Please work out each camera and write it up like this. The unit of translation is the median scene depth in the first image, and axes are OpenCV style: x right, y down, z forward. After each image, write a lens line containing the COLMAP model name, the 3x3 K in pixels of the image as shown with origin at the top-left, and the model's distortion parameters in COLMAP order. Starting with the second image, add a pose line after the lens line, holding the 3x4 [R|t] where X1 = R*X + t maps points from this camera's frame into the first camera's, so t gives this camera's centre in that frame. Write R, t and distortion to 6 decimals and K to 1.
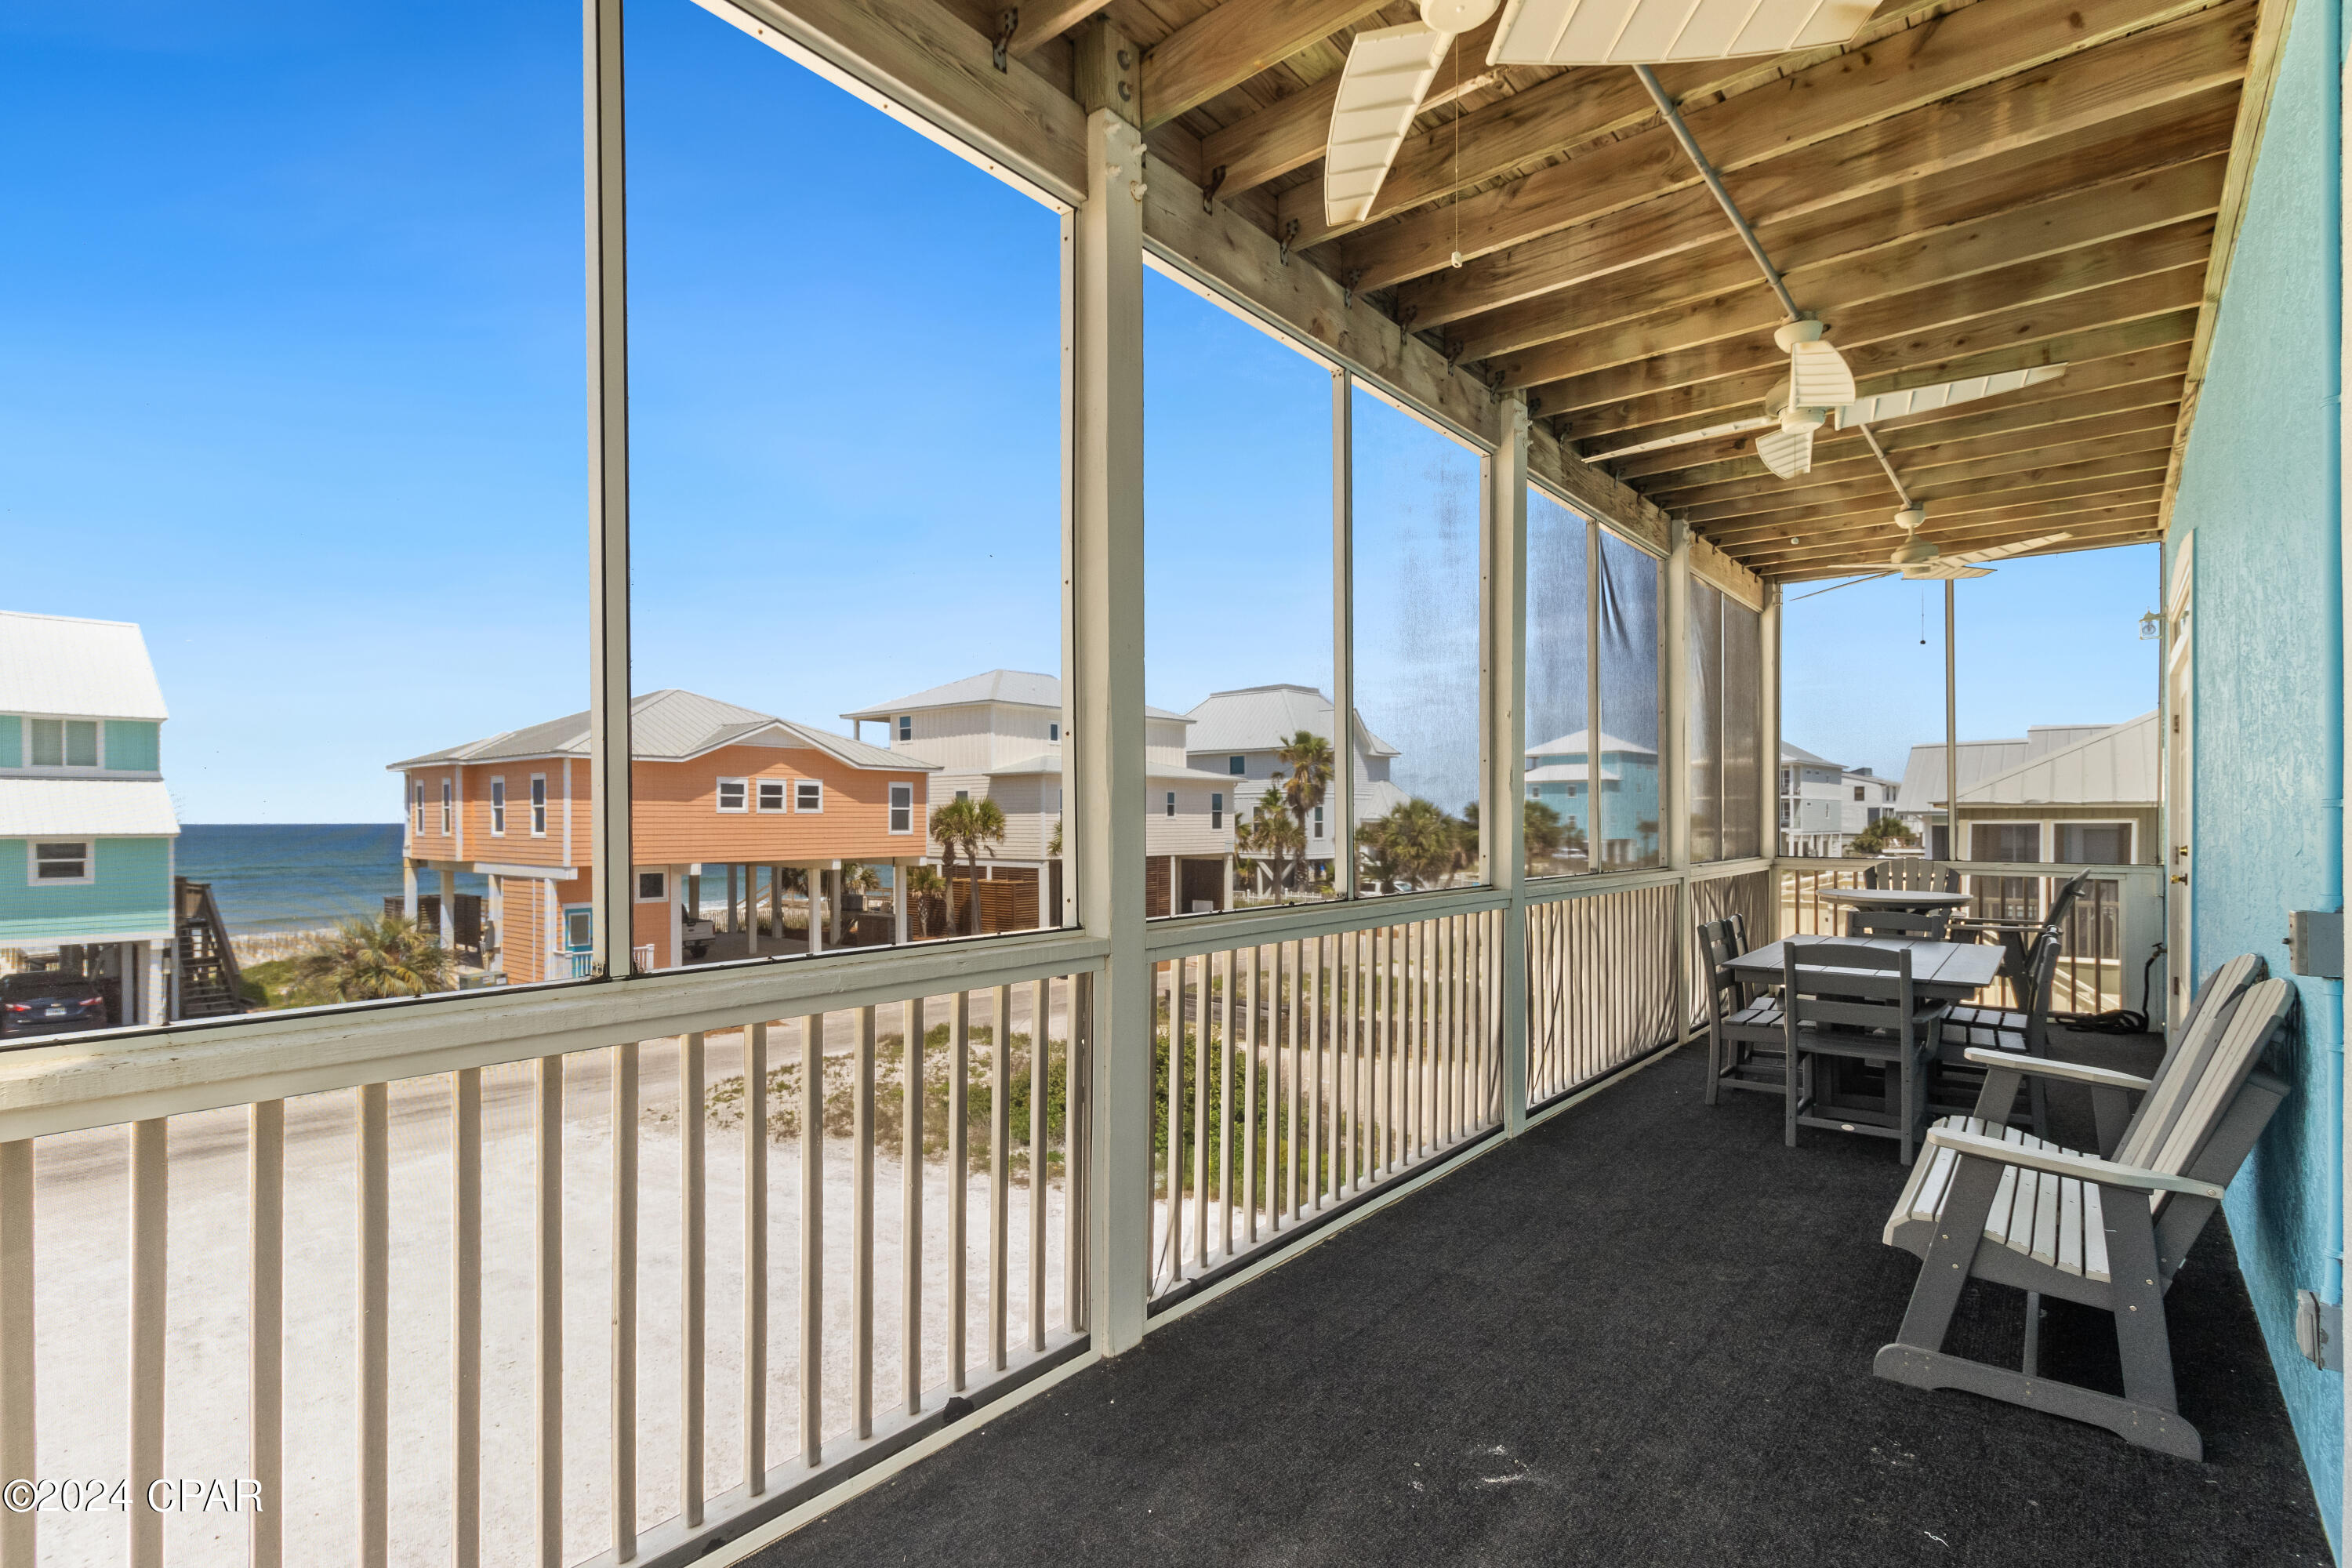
lens RADIAL K [[1129.6, 0, 1158.9], [0, 1129.6, 821.6], [0, 0, 1]] dist [0.002655, 0.000599]
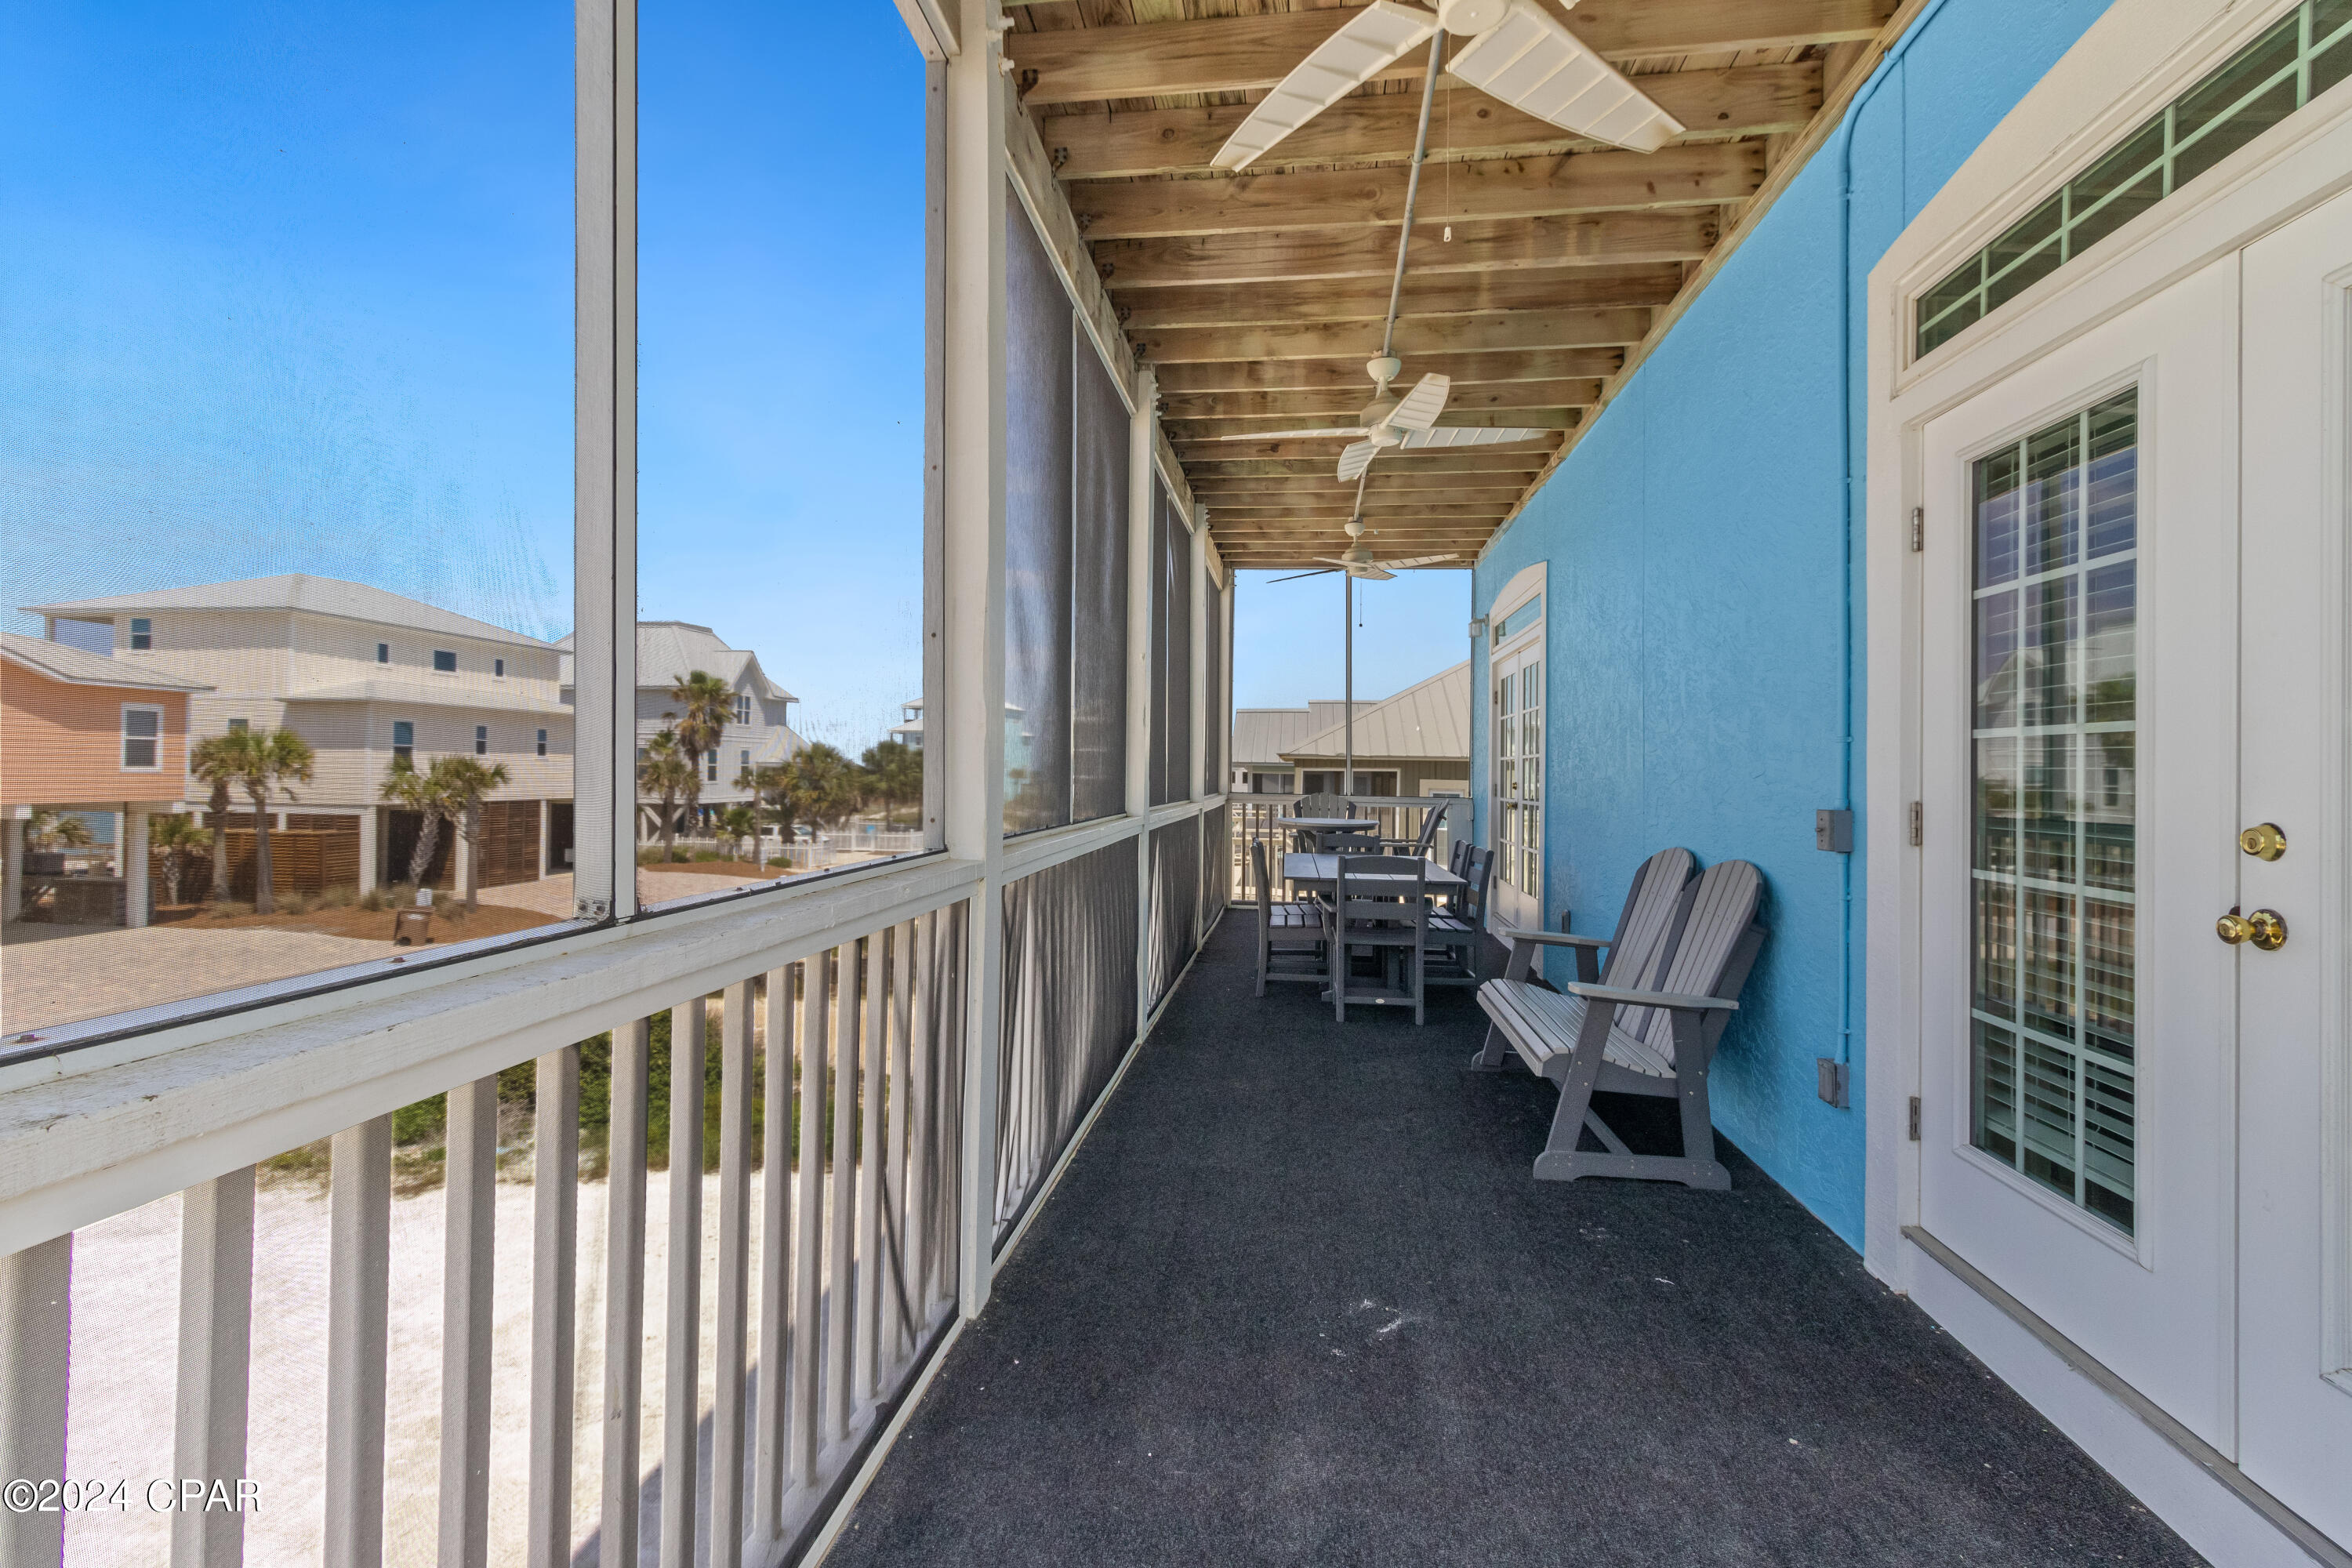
lens RADIAL K [[1074.9, 0, 1172.0], [0, 1074.9, 758.0], [0, 0, 1]] dist [0.003862, 0.000872]
pose [[0.846001, 0.018321, 0.532866, -0.162218], [-0.013348, 0.999824, -0.013183, 0.012490], [-0.533014, 0.004041, 0.846097, 0.074816]]
